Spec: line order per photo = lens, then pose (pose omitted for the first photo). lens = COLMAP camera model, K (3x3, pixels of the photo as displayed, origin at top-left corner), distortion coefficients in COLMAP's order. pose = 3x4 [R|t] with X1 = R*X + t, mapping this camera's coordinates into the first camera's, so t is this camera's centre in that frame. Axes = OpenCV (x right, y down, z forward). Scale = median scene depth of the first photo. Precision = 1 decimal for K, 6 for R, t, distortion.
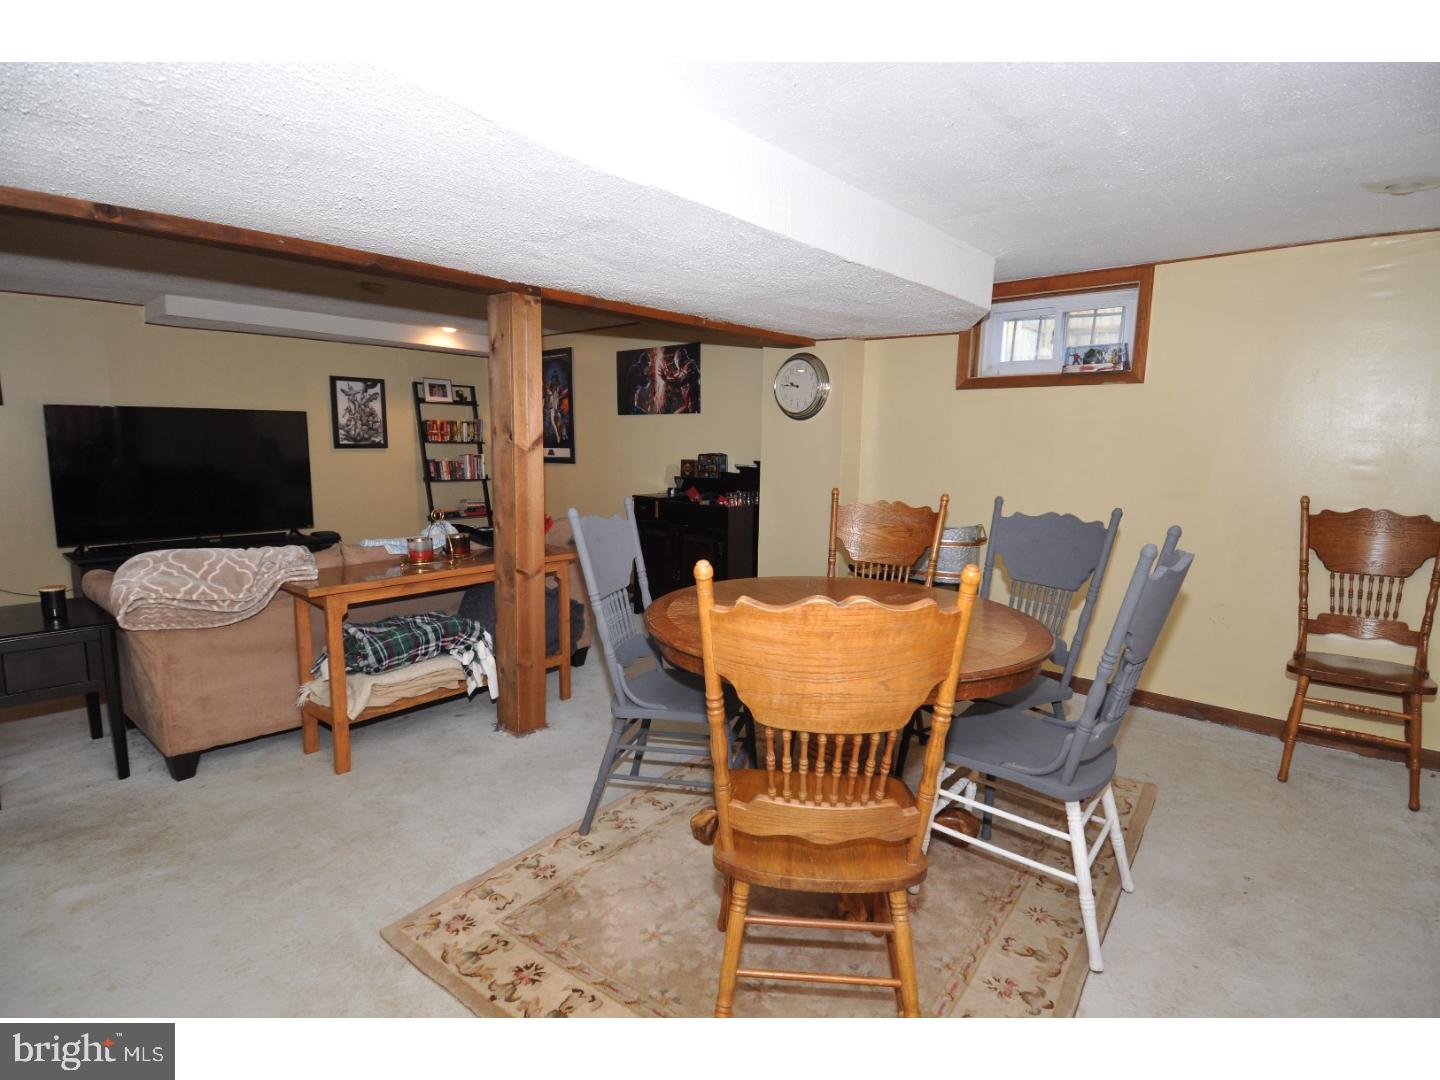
lens RADIAL K [[736.9, 0, 720.0], [0, 736.9, 540.0], [0, 0, 1]] dist [0.049725, -0.057251]
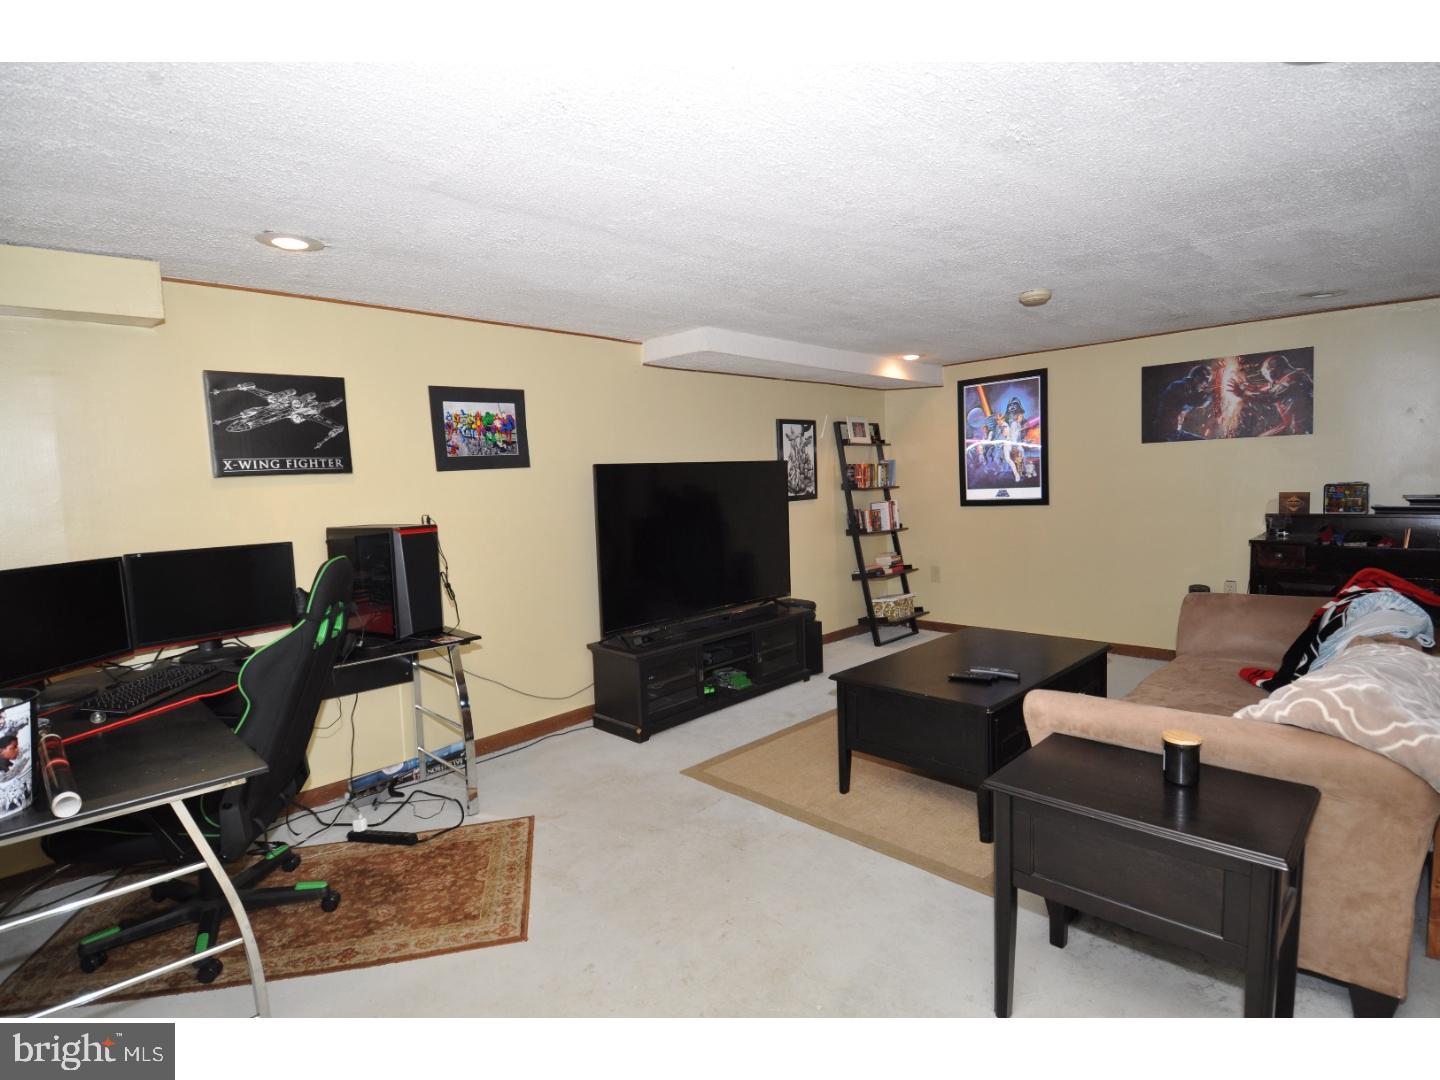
lens RADIAL K [[736.9, 0, 720.0], [0, 736.9, 540.0], [0, 0, 1]] dist [0.049725, -0.057251]
pose [[0.997650, -0.047513, -0.049356, -0.529922], [0.044858, 0.997556, -0.053568, -0.035614], [0.051780, 0.051228, 0.997344, 0.142409]]
